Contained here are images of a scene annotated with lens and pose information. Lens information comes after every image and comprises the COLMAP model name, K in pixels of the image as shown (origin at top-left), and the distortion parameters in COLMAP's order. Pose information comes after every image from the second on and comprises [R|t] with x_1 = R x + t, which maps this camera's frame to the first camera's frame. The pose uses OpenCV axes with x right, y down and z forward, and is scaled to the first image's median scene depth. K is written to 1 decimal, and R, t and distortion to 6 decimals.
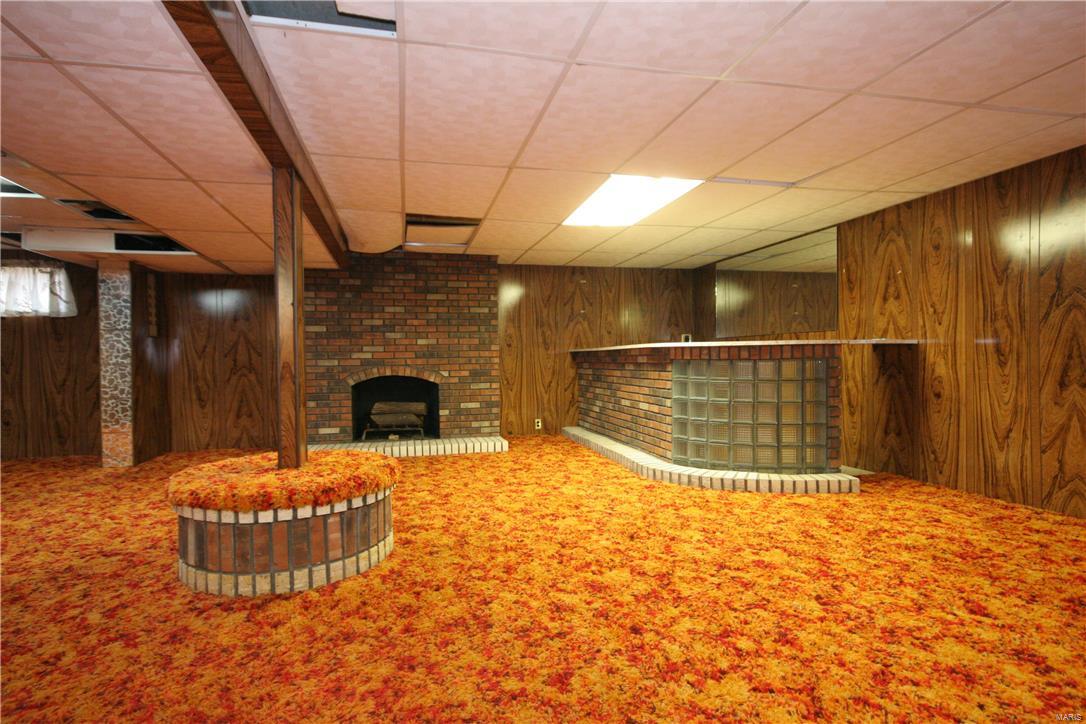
lens RADIAL K [[586.0, 0, 538.8], [0, 586.0, 364.5], [0, 0, 1]] dist [0.012877, 0.000448]
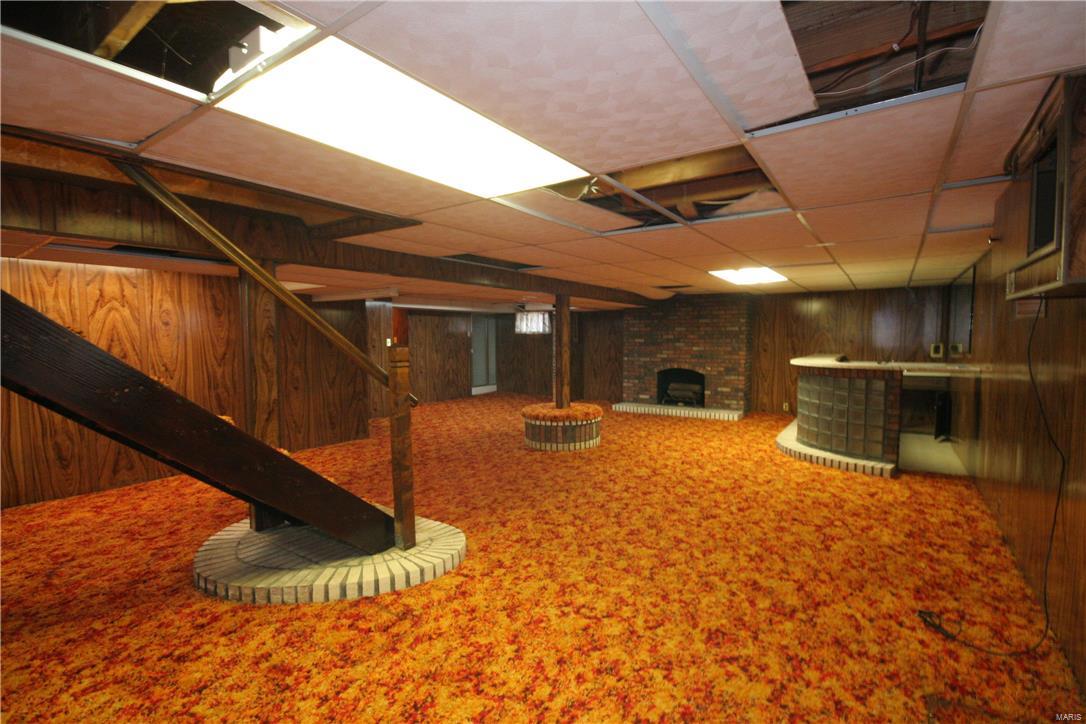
lens RADIAL K [[501.8, 0, 538.2], [0, 501.8, 360.8], [0, 0, 1]] dist [-0.004243, -0.001253]
pose [[0.661497, 0.047332, -0.748453, 0.589952], [-0.010961, 0.998510, 0.053458, -0.078199], [0.749868, -0.027158, 0.661030, -0.274675]]
